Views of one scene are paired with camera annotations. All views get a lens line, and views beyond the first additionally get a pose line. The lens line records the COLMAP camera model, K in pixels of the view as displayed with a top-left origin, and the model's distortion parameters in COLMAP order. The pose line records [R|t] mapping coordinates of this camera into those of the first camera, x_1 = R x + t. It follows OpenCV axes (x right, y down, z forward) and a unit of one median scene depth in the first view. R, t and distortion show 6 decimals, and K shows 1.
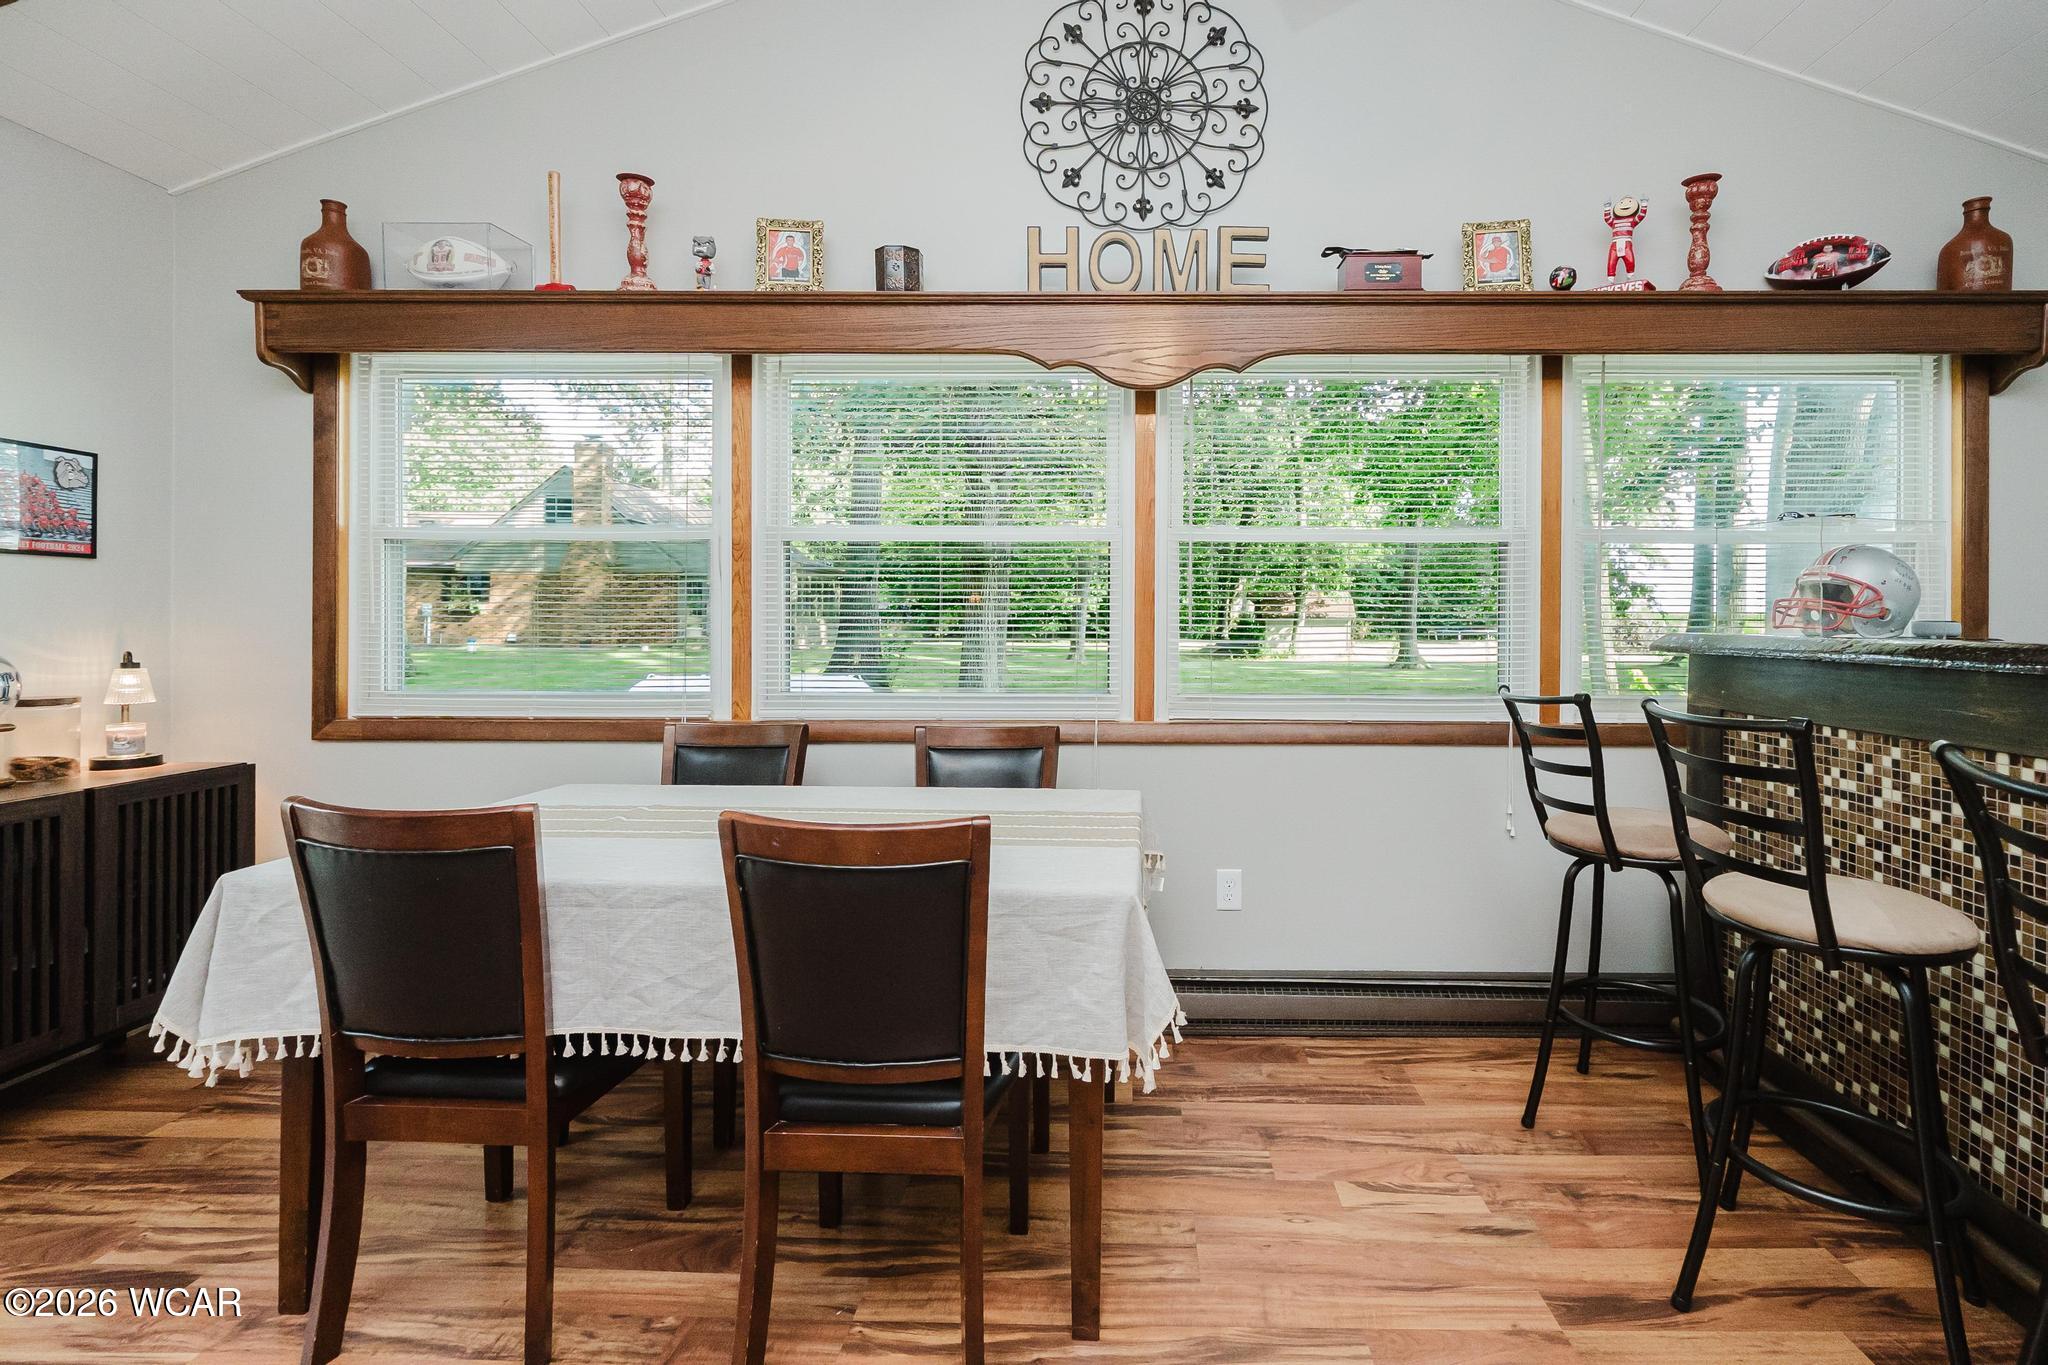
lens RADIAL K [[922.0, 0, 1191.1], [0, 922.0, 613.8], [0, 0, 1]] dist [-0.005472, 0.000275]
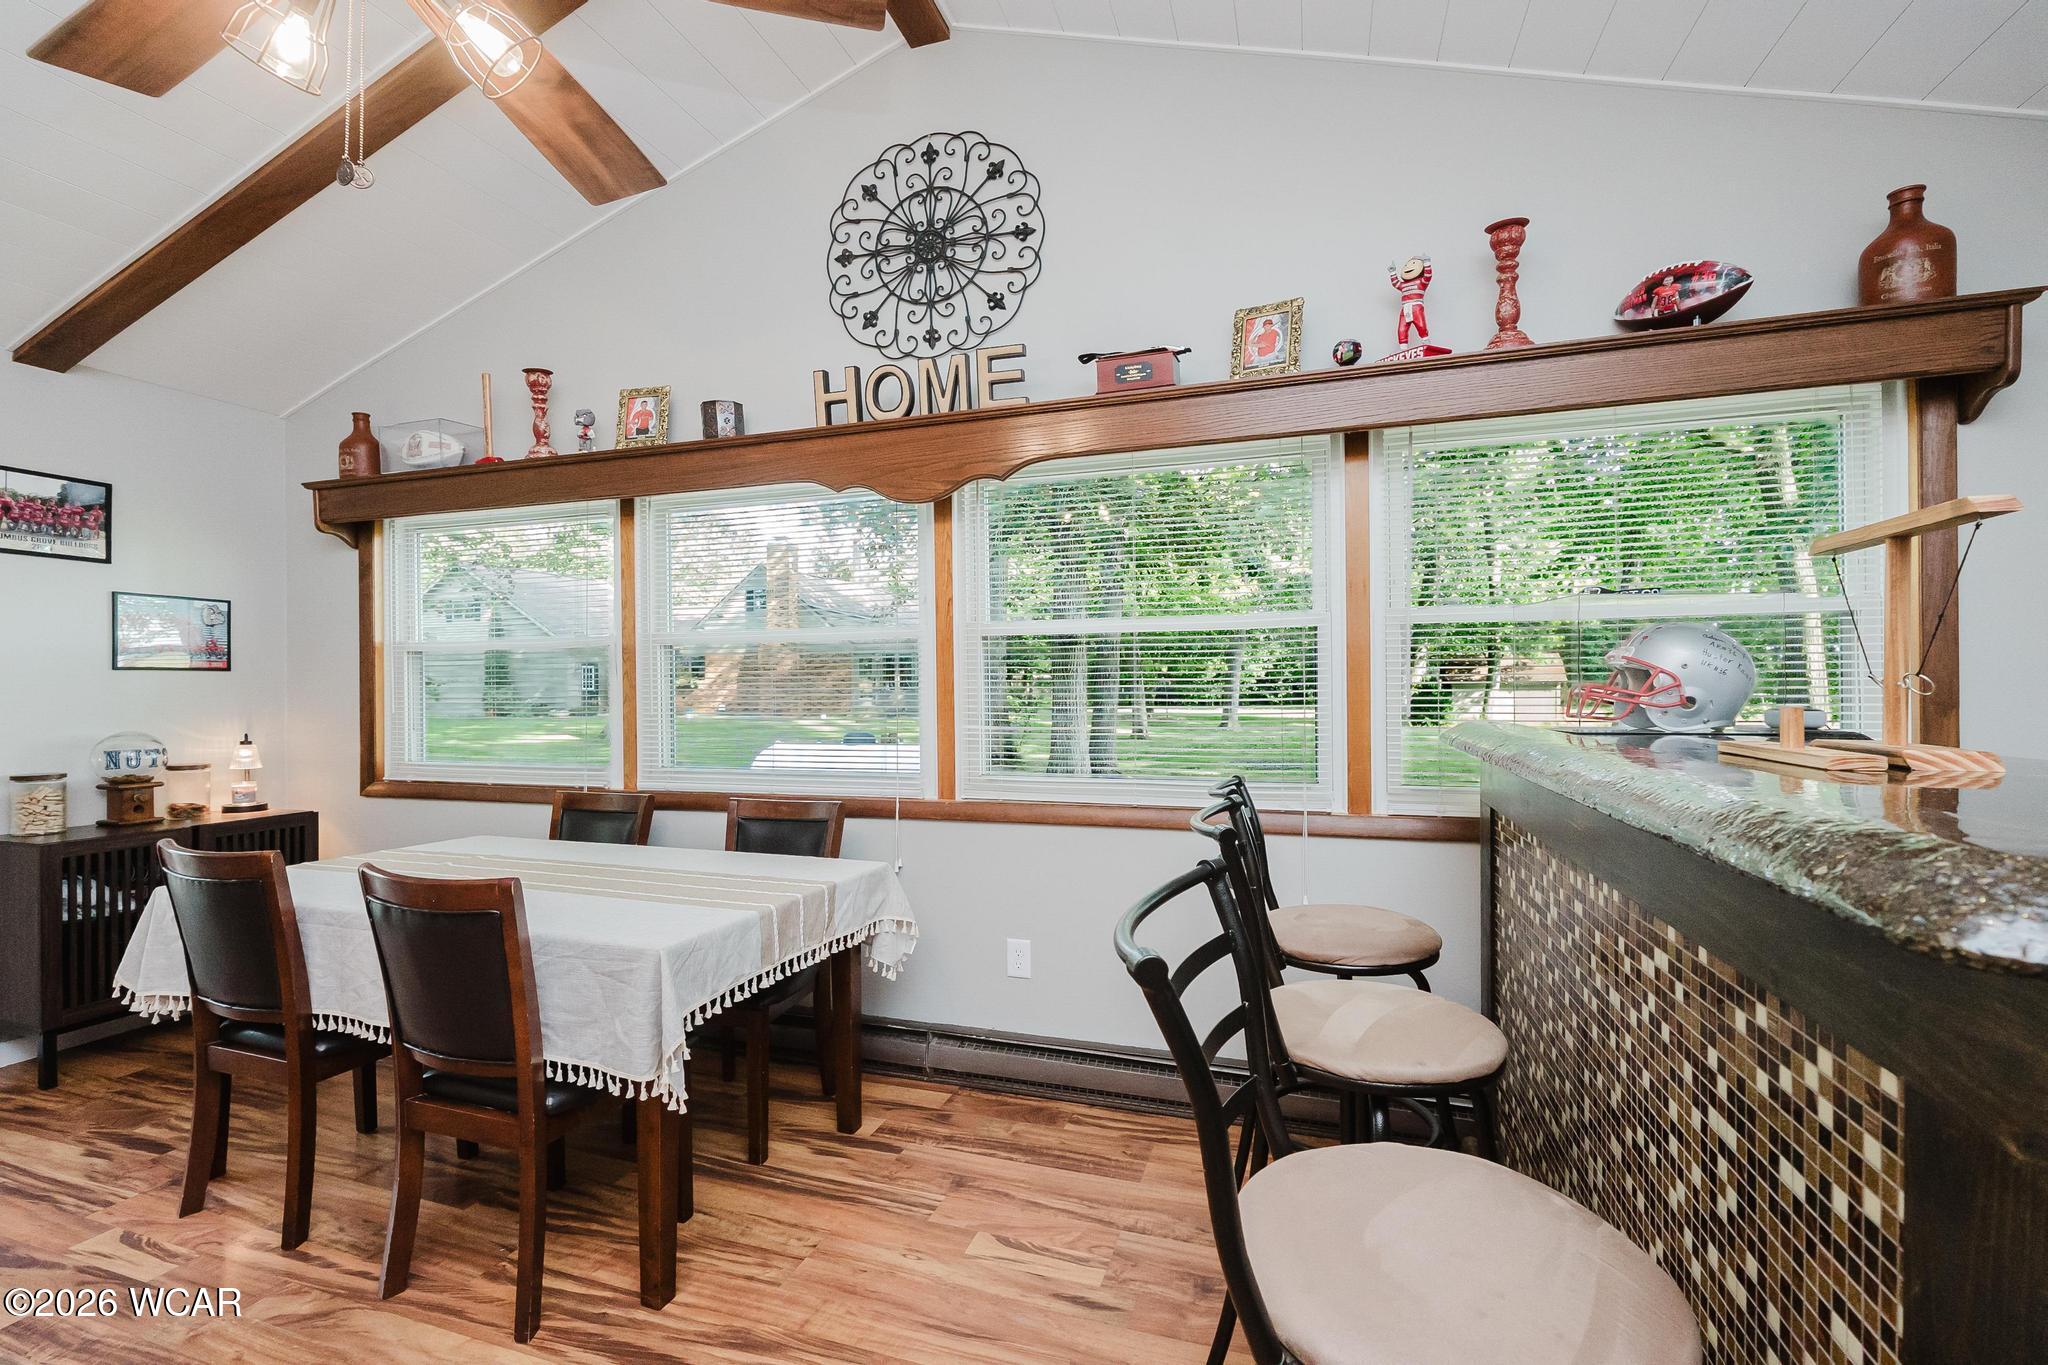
lens RADIAL K [[894.1, 0, 1024.0], [0, 894.1, 682.5], [0, 0, 1]] dist [-0.000916, -0.000279]
pose [[0.951726, -0.009363, -0.306806, 0.386687], [0.008922, 0.999956, -0.002841, -0.020853], [0.306819, -0.000033, 0.951768, 0.007417]]
